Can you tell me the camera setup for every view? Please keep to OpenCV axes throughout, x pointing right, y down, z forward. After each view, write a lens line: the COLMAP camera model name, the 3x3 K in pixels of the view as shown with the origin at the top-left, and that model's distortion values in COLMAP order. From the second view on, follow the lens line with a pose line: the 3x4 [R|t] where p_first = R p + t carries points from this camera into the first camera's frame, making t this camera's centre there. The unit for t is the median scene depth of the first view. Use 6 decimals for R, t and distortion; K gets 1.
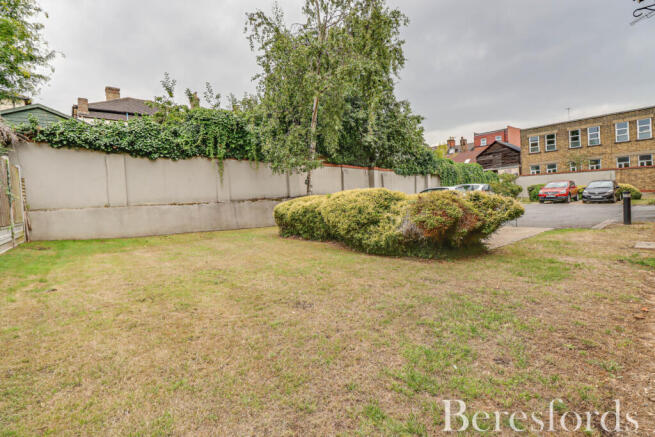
lens RADIAL K [[304.2, 0, 326.9], [0, 304.2, 207.2], [0, 0, 1]] dist [-0.000180, -0.000098]
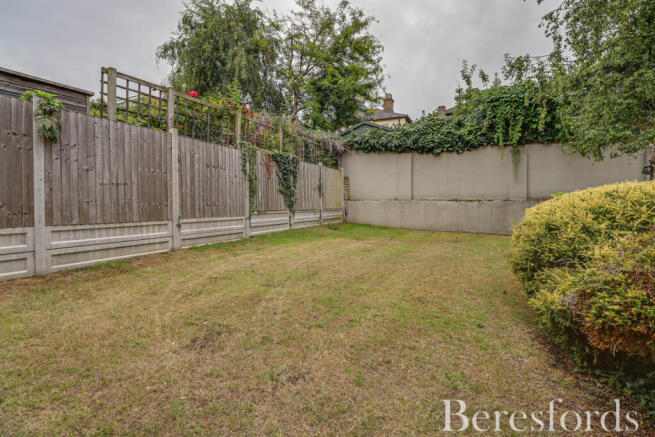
lens RADIAL K [[304.2, 0, 326.9], [0, 304.2, 207.2], [0, 0, 1]] dist [-0.000180, -0.000098]
pose [[0.432339, 0.062504, -0.899542, 0.178472], [-0.046346, 0.997816, 0.047058, -0.014748], [0.900519, 0.021345, 0.434291, 0.240219]]
